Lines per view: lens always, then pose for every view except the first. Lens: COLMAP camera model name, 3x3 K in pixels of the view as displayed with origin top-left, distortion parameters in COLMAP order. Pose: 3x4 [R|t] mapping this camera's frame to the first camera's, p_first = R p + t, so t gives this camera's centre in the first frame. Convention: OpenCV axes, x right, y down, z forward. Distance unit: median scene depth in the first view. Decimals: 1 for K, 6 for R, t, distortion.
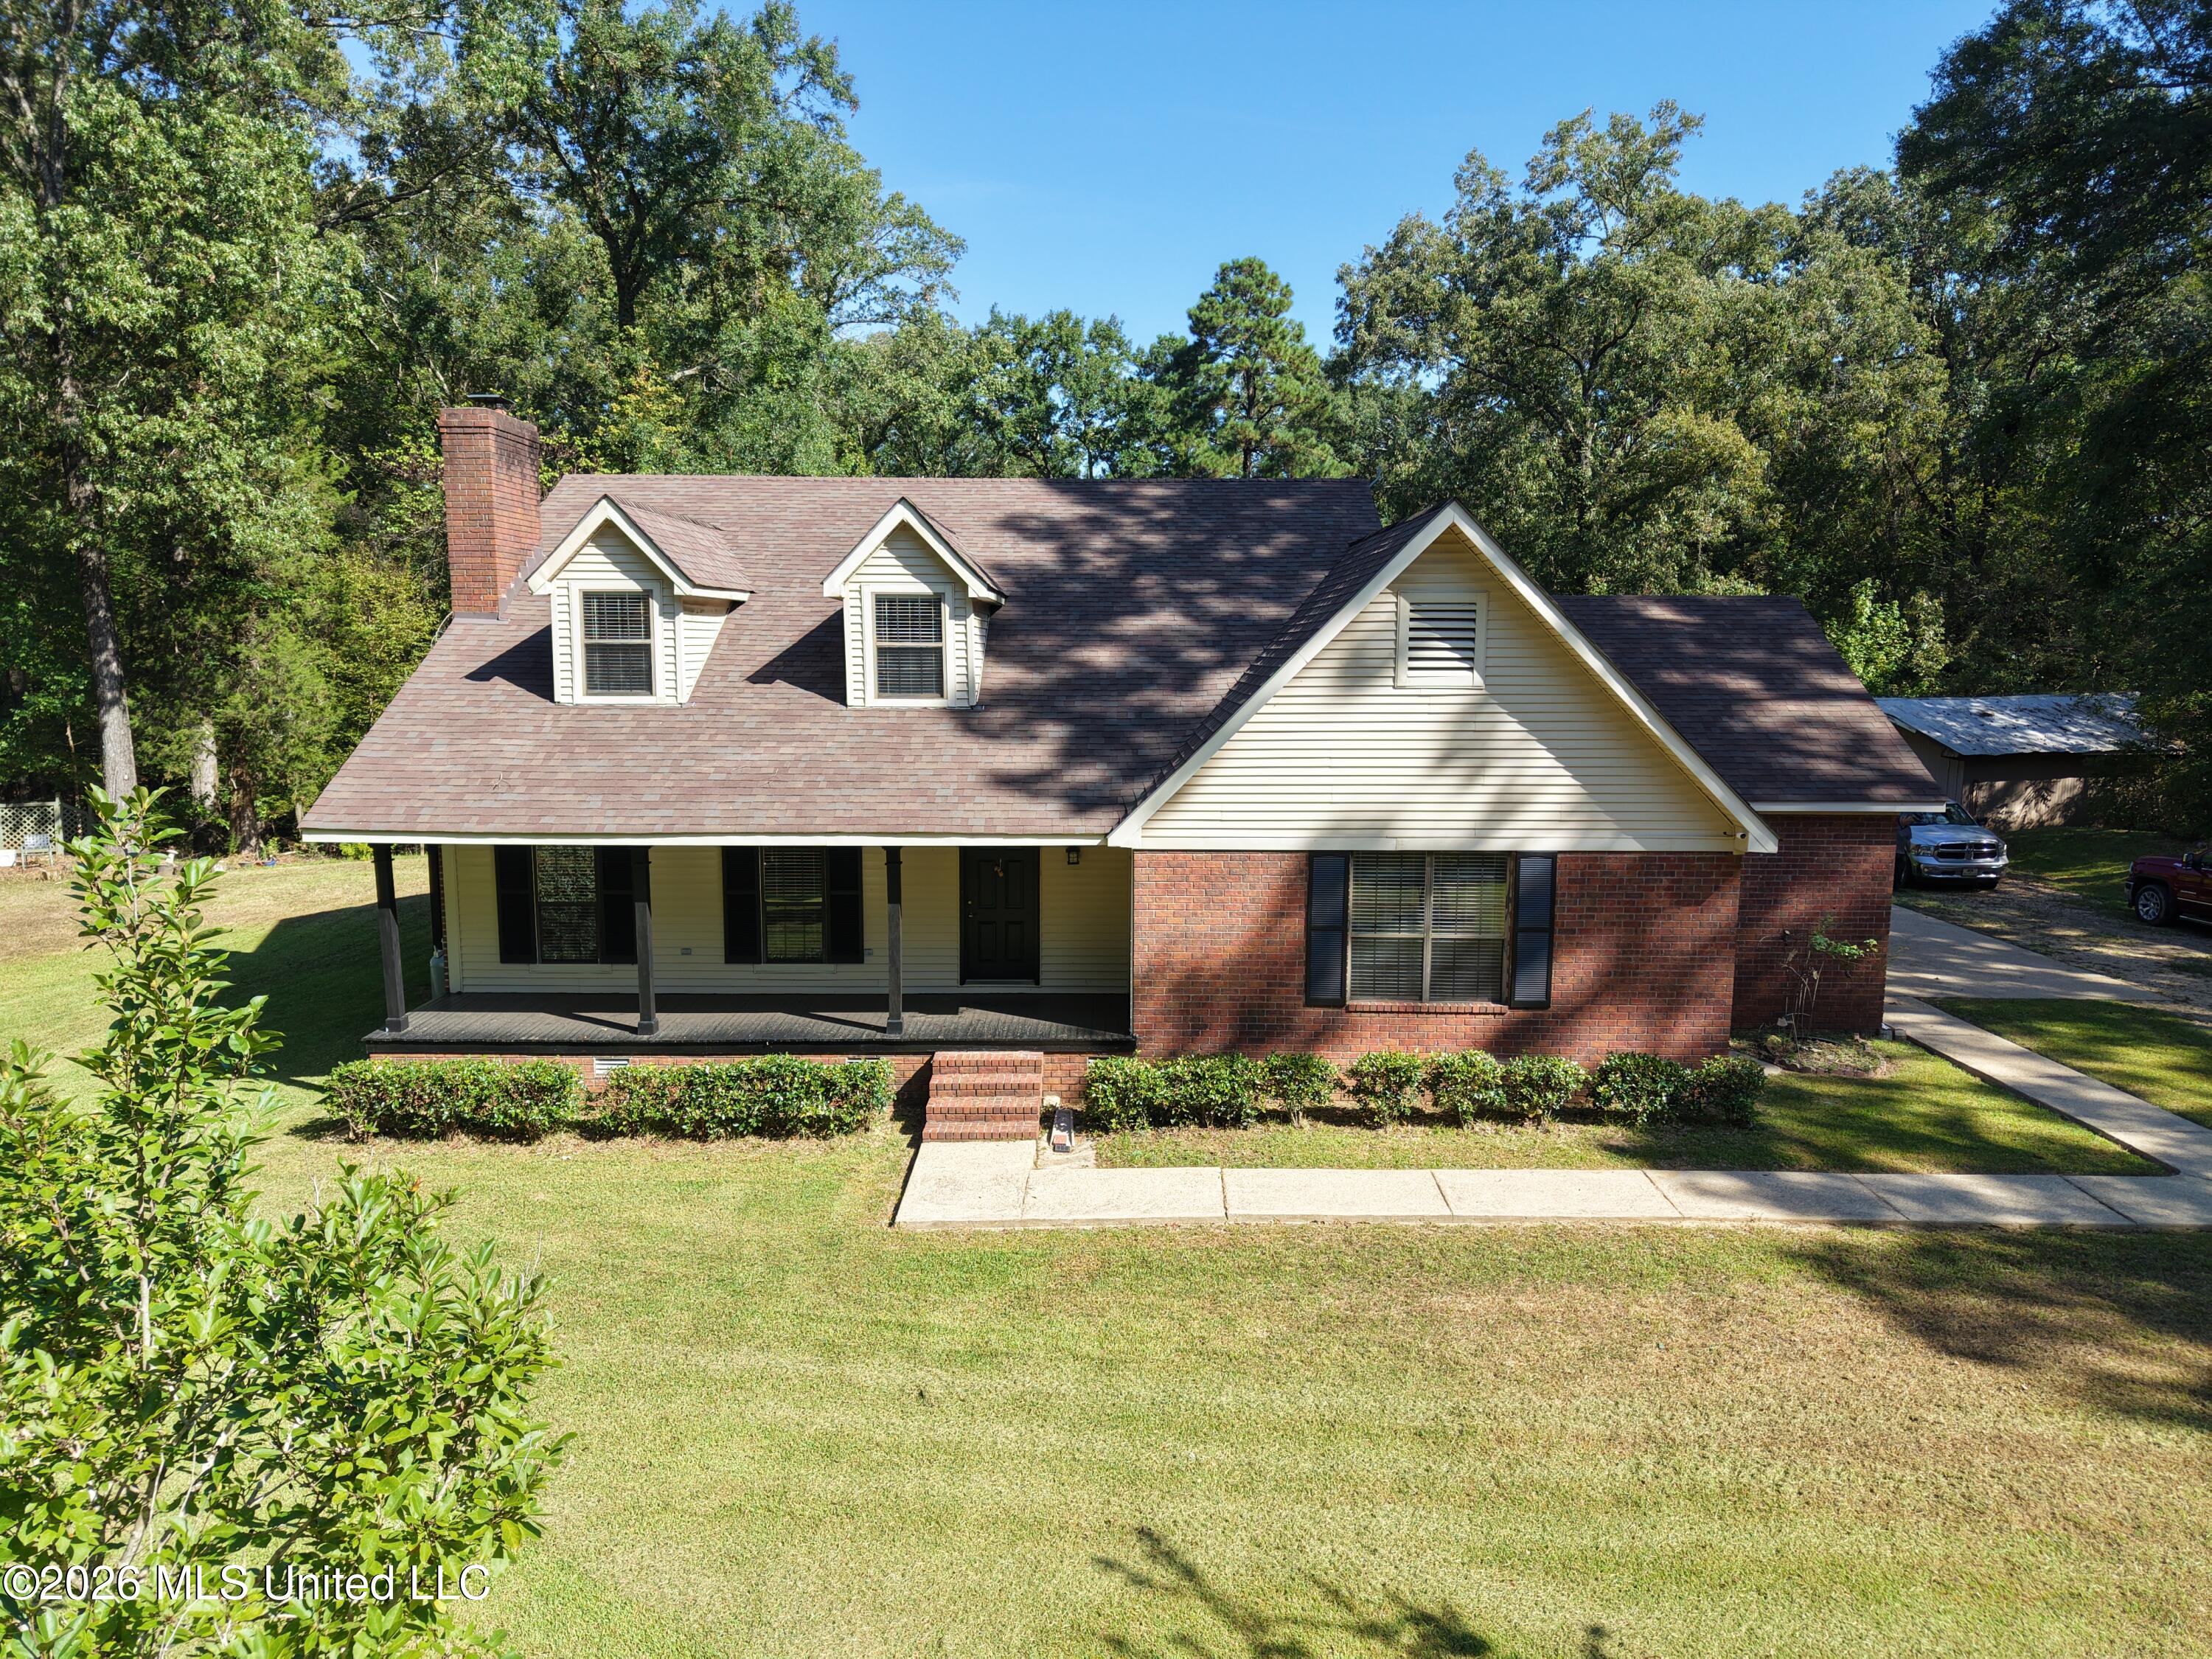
lens RADIAL K [[1483.8, 0, 1098.1], [0, 1483.8, 831.7], [0, 0, 1]] dist [0.019285, -0.012447]
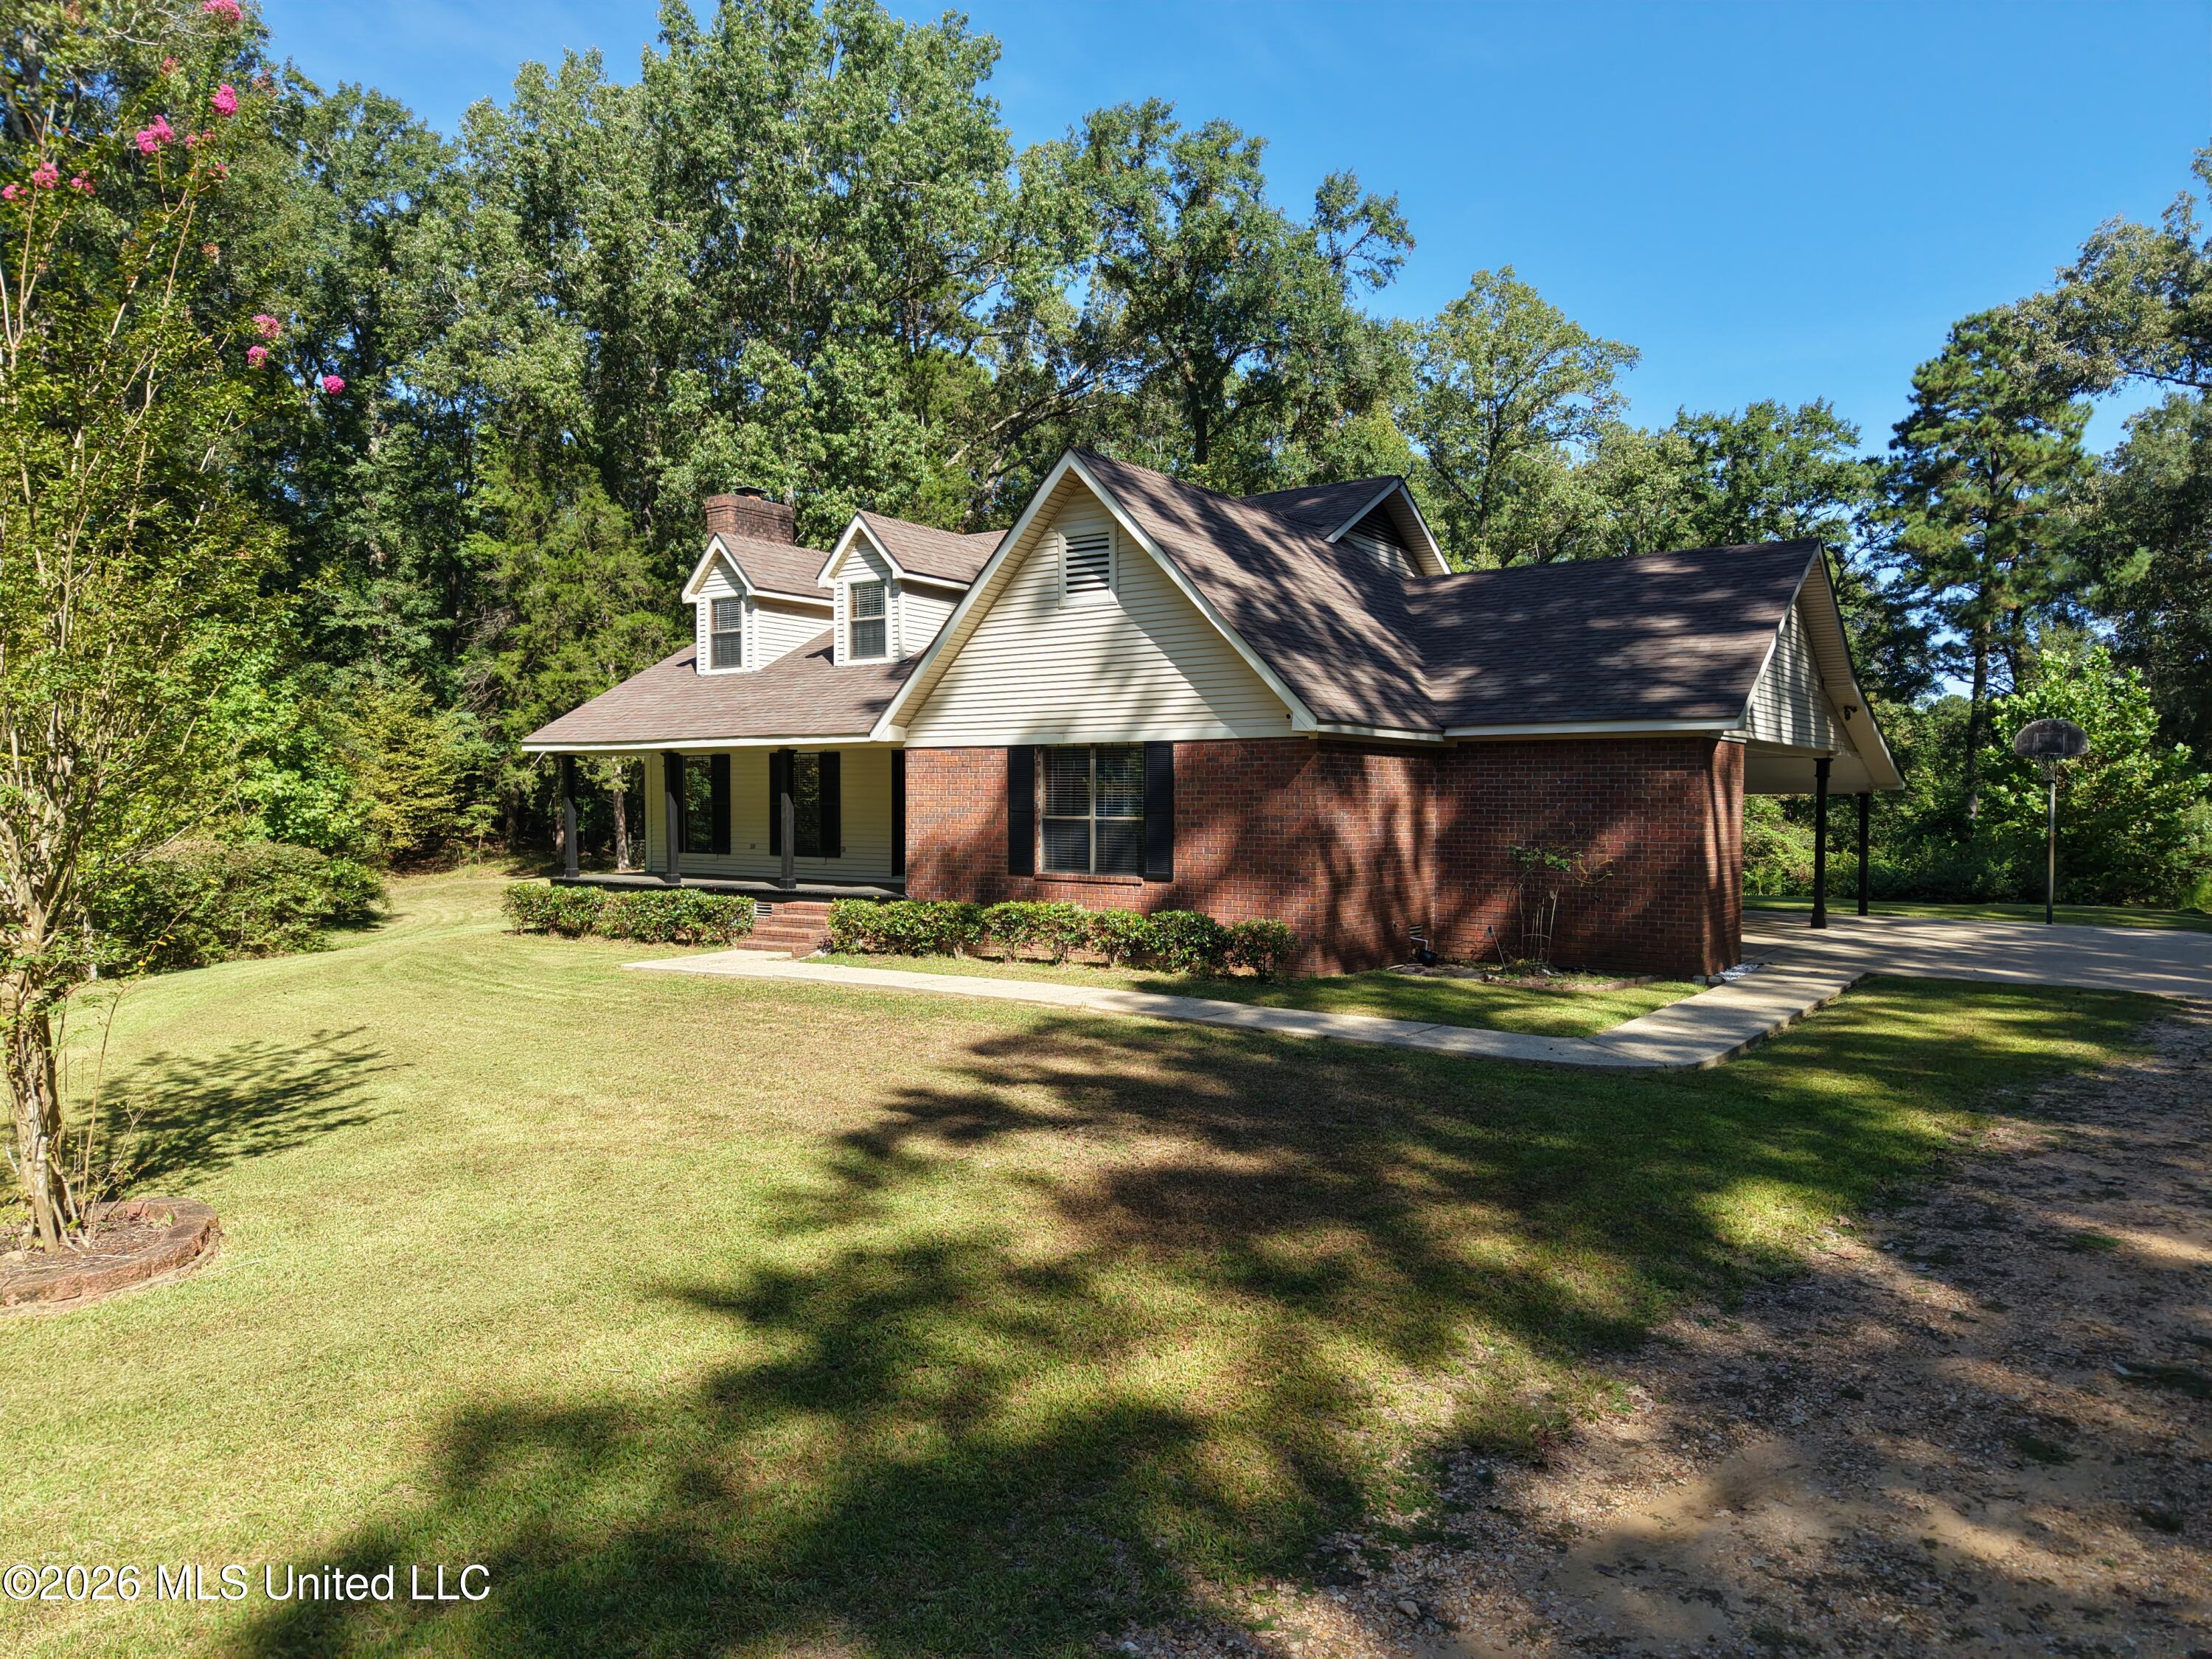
lens RADIAL K [[1483.8, 0, 1098.1], [0, 1483.8, 831.7], [0, 0, 1]] dist [0.019285, -0.012447]
pose [[0.809923, 0.010618, -0.586440, 0.463989], [-0.075452, 0.993415, -0.086219, 0.092368], [0.581663, 0.114079, 0.805391, 0.030016]]
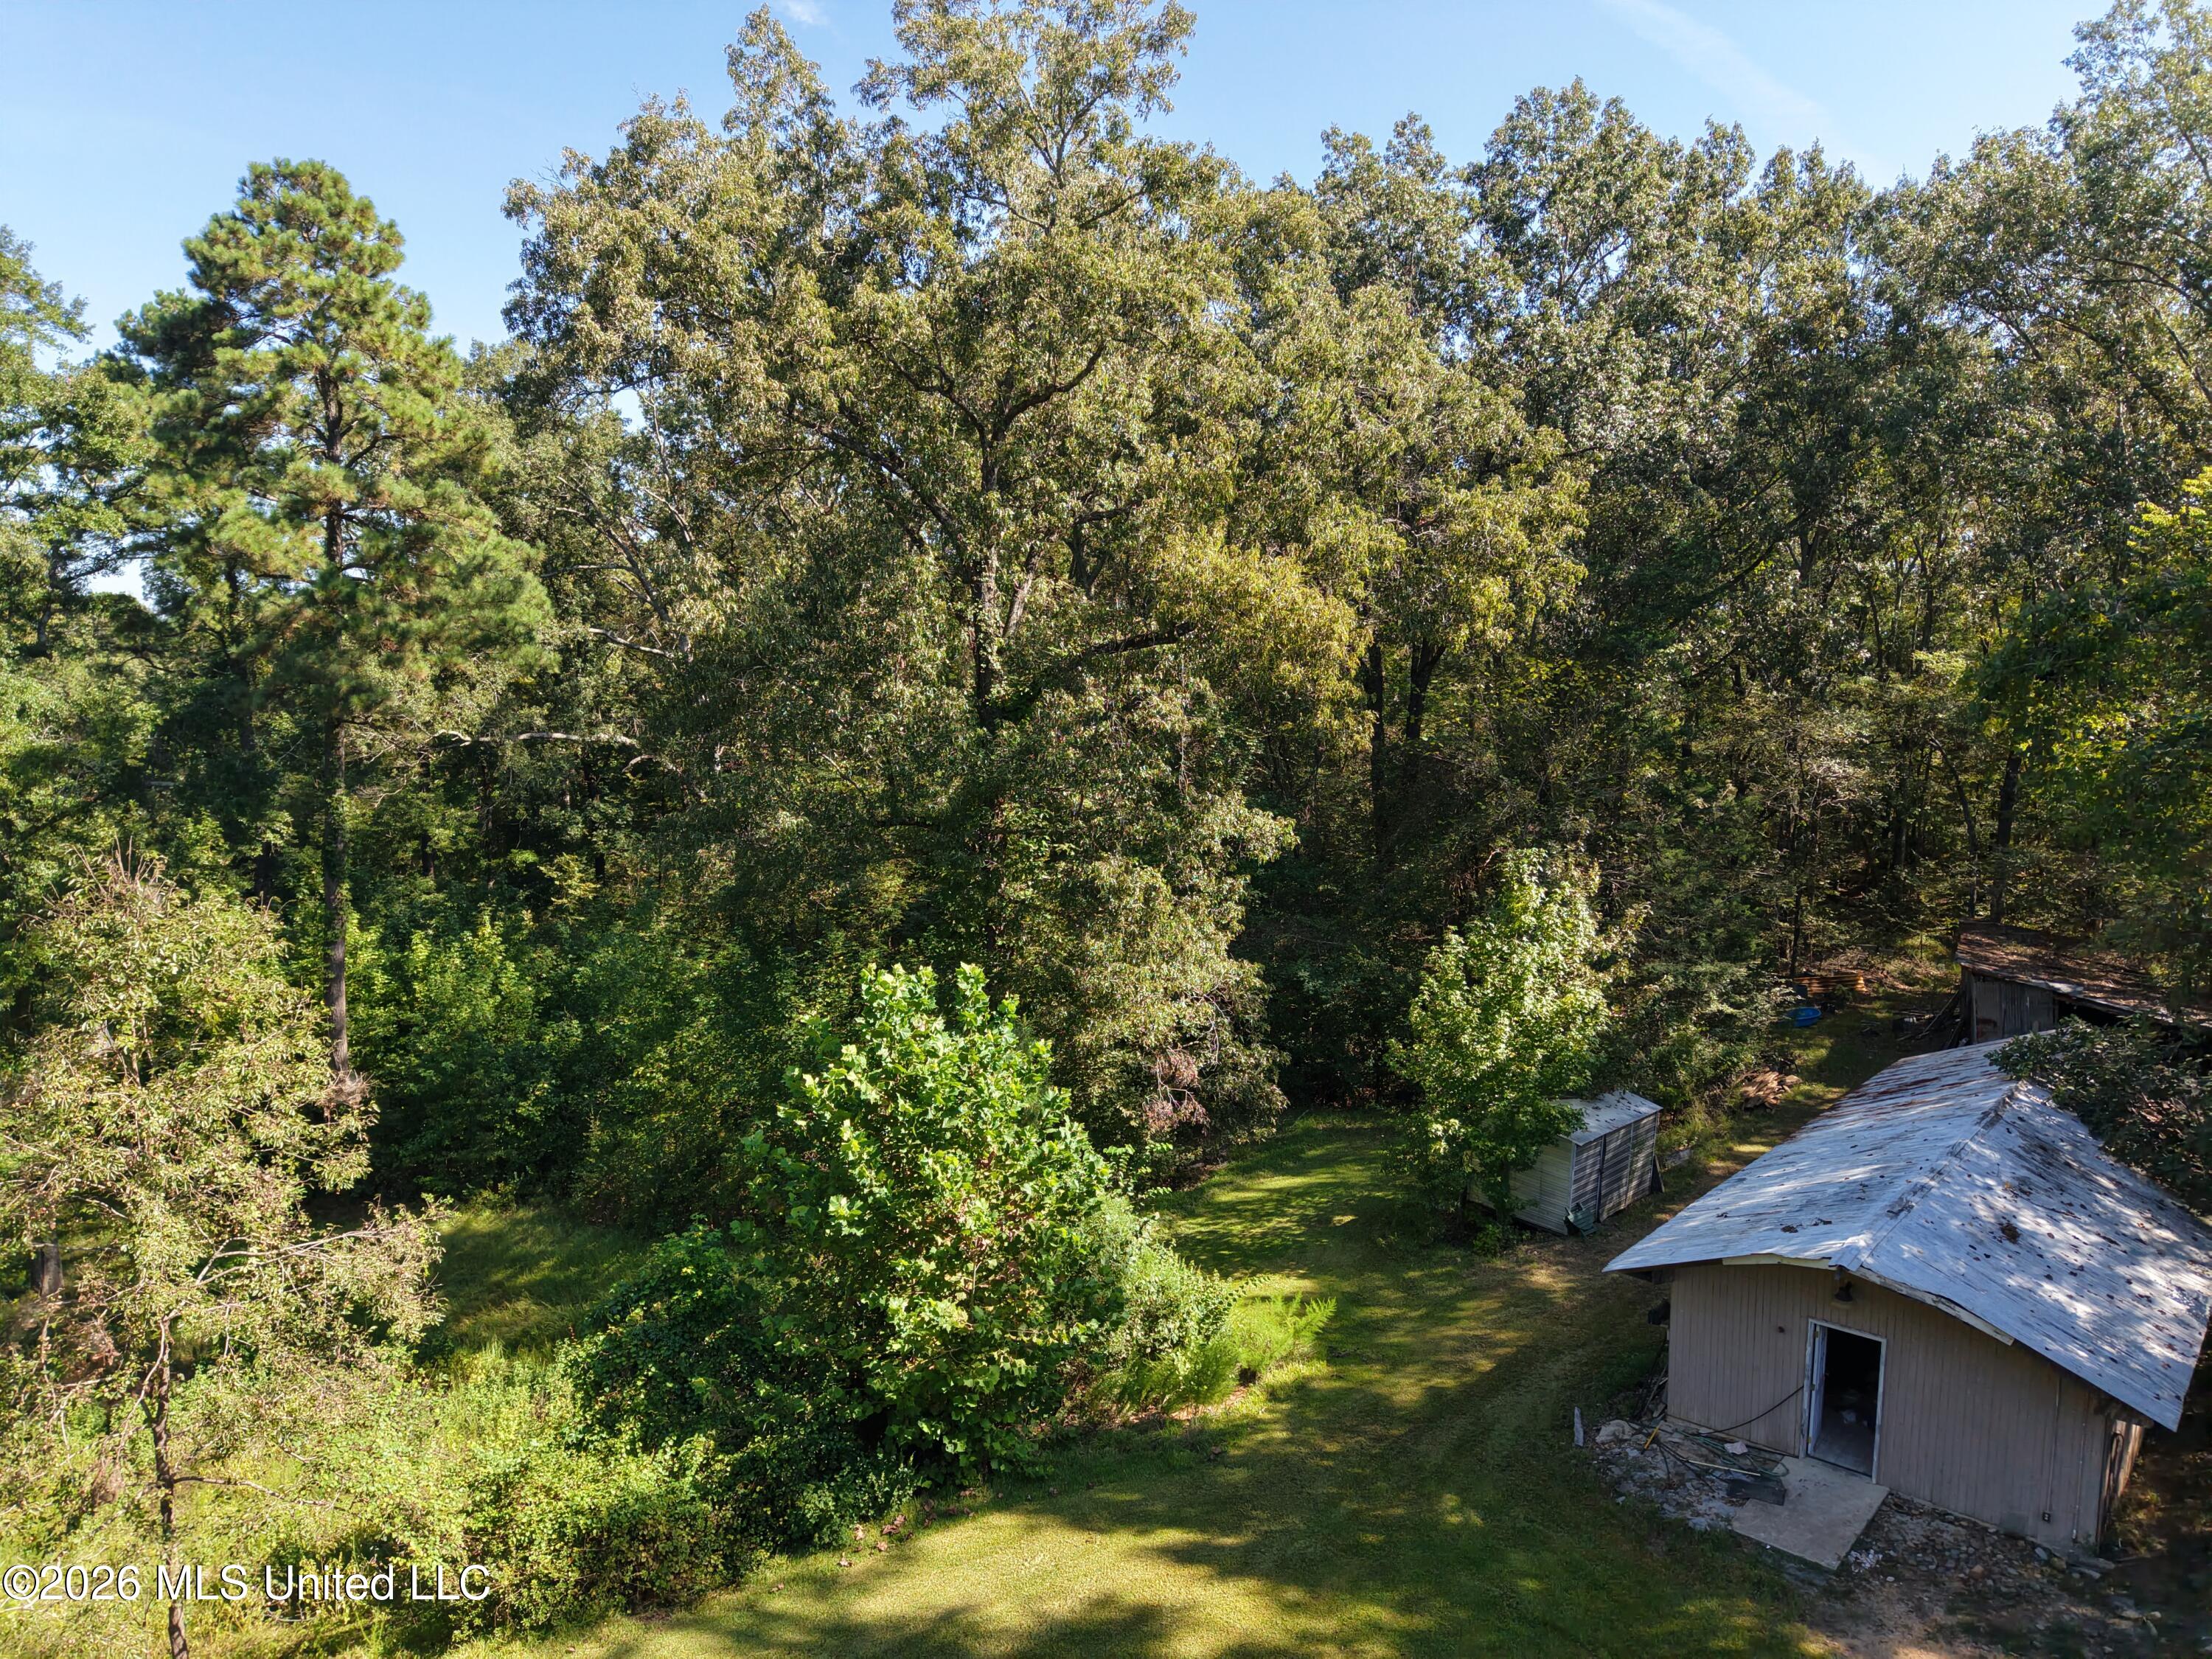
lens RADIAL K [[1483.8, 0, 1098.1], [0, 1483.8, 831.7], [0, 0, 1]] dist [0.019285, -0.012447]
pose [[0.847157, -0.060231, 0.527918, 0.102147], [0.066486, 0.997762, 0.007145, -0.303921], [-0.527167, 0.029047, 0.849265, 0.941132]]
